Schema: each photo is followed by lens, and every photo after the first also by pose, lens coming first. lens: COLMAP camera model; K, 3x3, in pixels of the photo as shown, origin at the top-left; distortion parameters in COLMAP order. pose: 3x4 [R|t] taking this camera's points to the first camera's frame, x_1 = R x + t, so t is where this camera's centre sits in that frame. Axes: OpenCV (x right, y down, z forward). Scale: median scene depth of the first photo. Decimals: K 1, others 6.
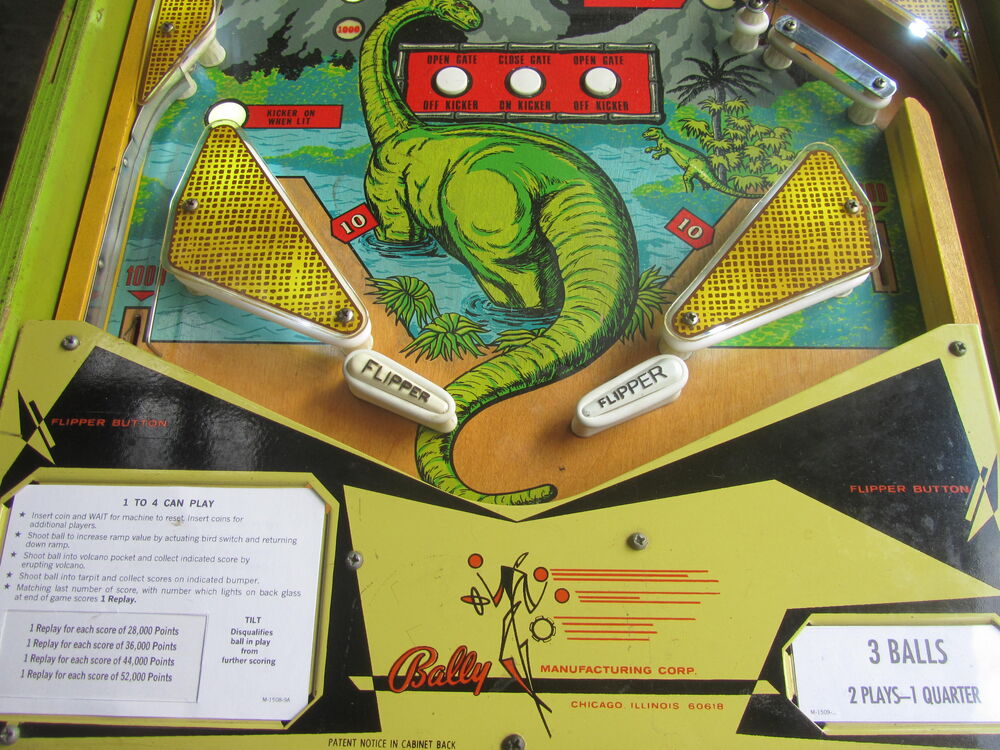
lens RADIAL K [[816.6, 0, 502.0], [0, 816.6, 370.6], [0, 0, 1]] dist [-0.018631, -0.005580]
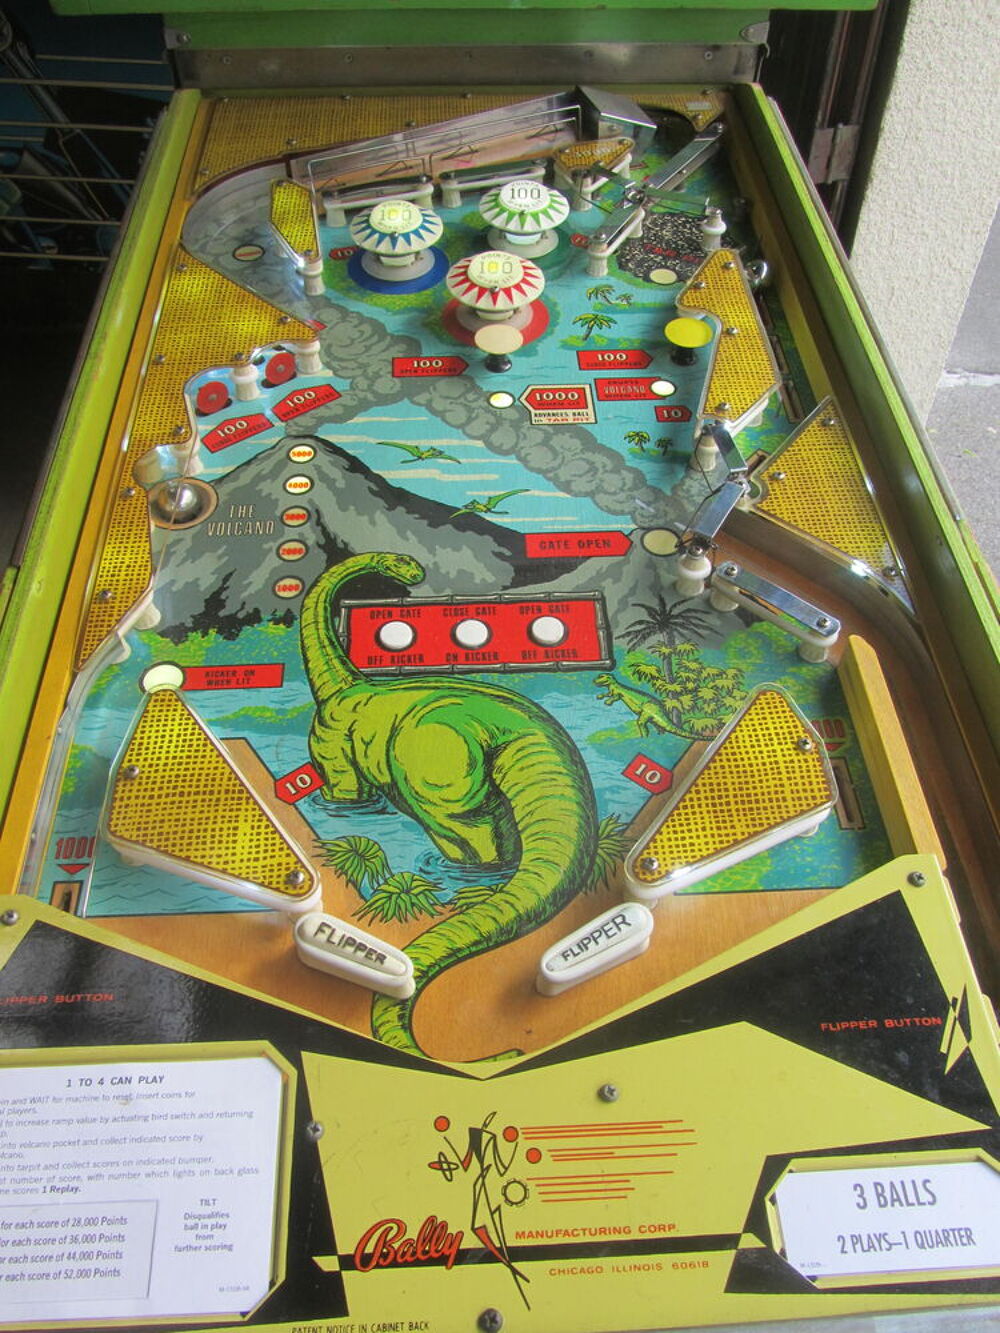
lens RADIAL K [[1088.5, 0, 503.9], [0, 1088.5, 666.7], [0, 0, 1]] dist [-0.018631, -0.005580]
pose [[0.997722, -0.038070, 0.055690, -0.008278], [0.052084, 0.959375, -0.277285, 0.060465], [-0.042871, 0.279554, 0.959172, -0.303569]]
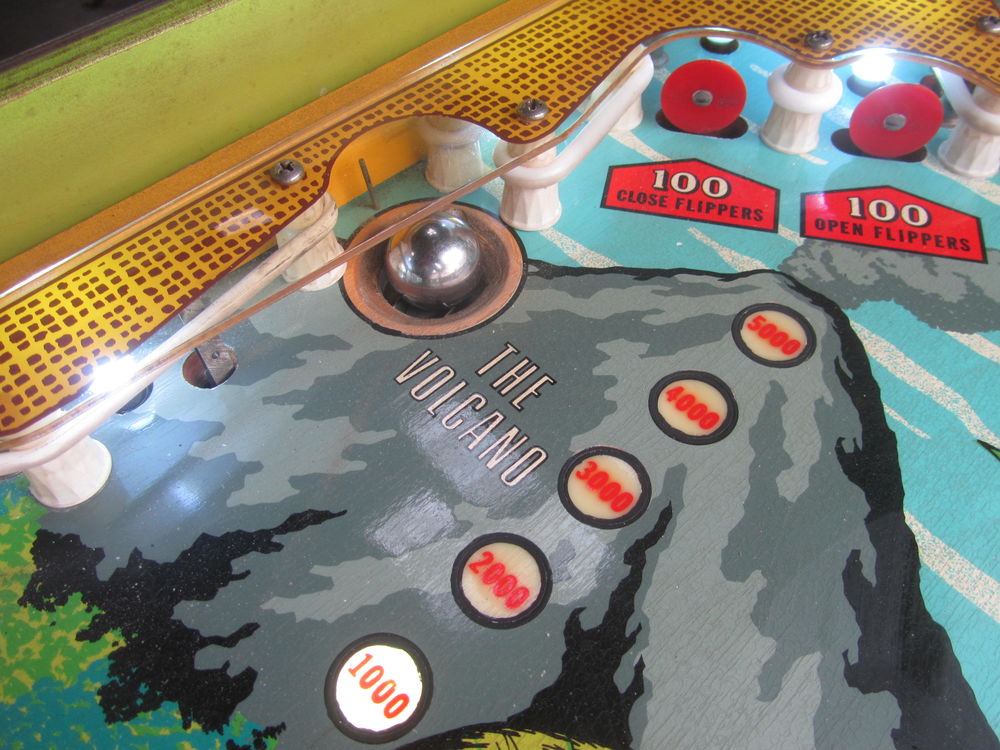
lens RADIAL K [[816.6, 0, 504.6], [0, 816.6, 377.4], [0, 0, 1]] dist [-0.018631, -0.005580]
pose [[0.691372, 0.582529, -0.427393, -0.119969], [-0.665143, 0.744164, -0.061687, -0.662907], [0.282116, 0.326926, 0.901959, 0.901495]]
